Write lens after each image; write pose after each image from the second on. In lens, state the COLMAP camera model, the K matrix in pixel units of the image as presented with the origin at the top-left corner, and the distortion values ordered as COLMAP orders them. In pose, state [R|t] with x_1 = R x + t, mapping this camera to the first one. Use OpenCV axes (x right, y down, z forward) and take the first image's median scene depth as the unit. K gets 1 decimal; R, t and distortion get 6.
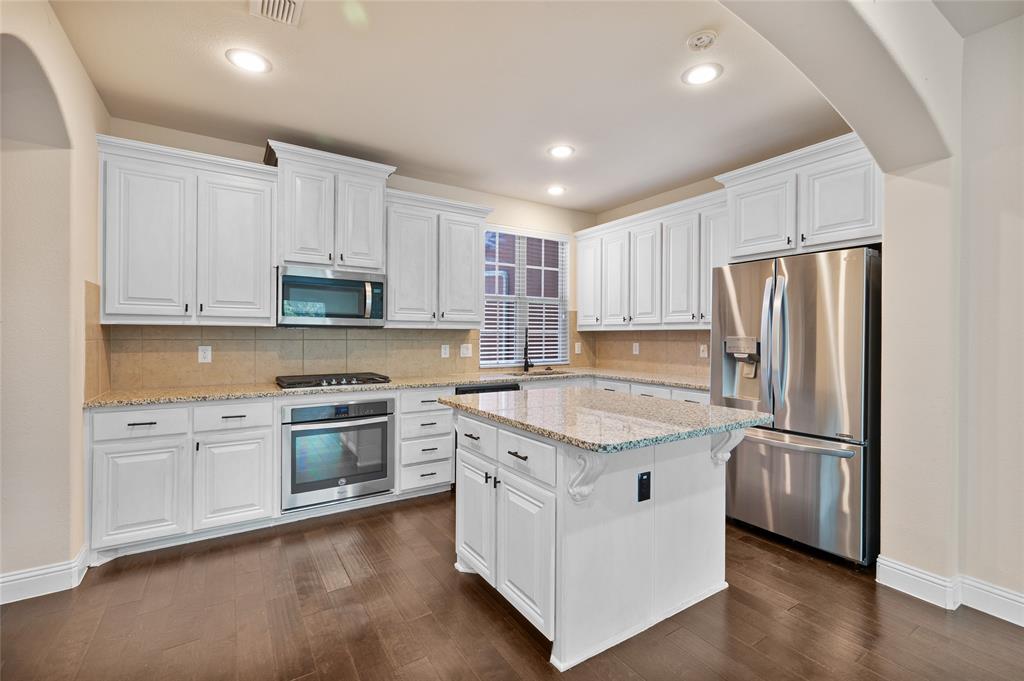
lens RADIAL K [[443.9, 0, 511.0], [0, 443.9, 337.4], [0, 0, 1]] dist [0.002677, -0.000001]
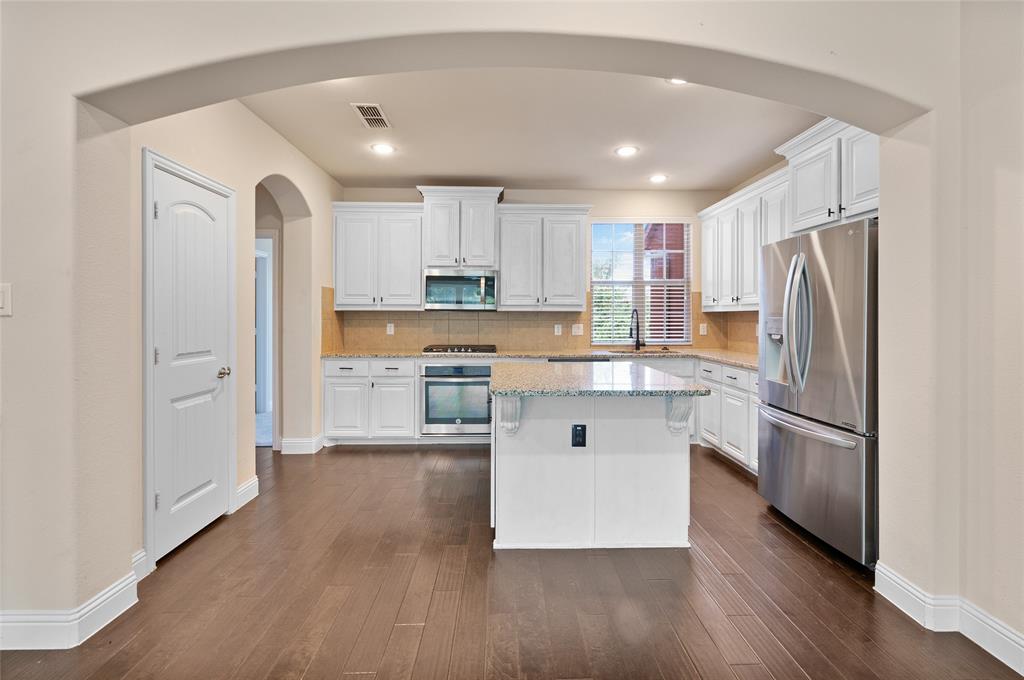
lens RADIAL K [[443.9, 0, 511.3], [0, 443.9, 318.6], [0, 0, 1]] dist [0.002677, -0.000001]
pose [[0.857079, 0.000646, -0.515185, 0.470123], [-0.000900, 1.000000, -0.000244, 0.001636], [0.515184, 0.000673, 0.857079, -0.109387]]
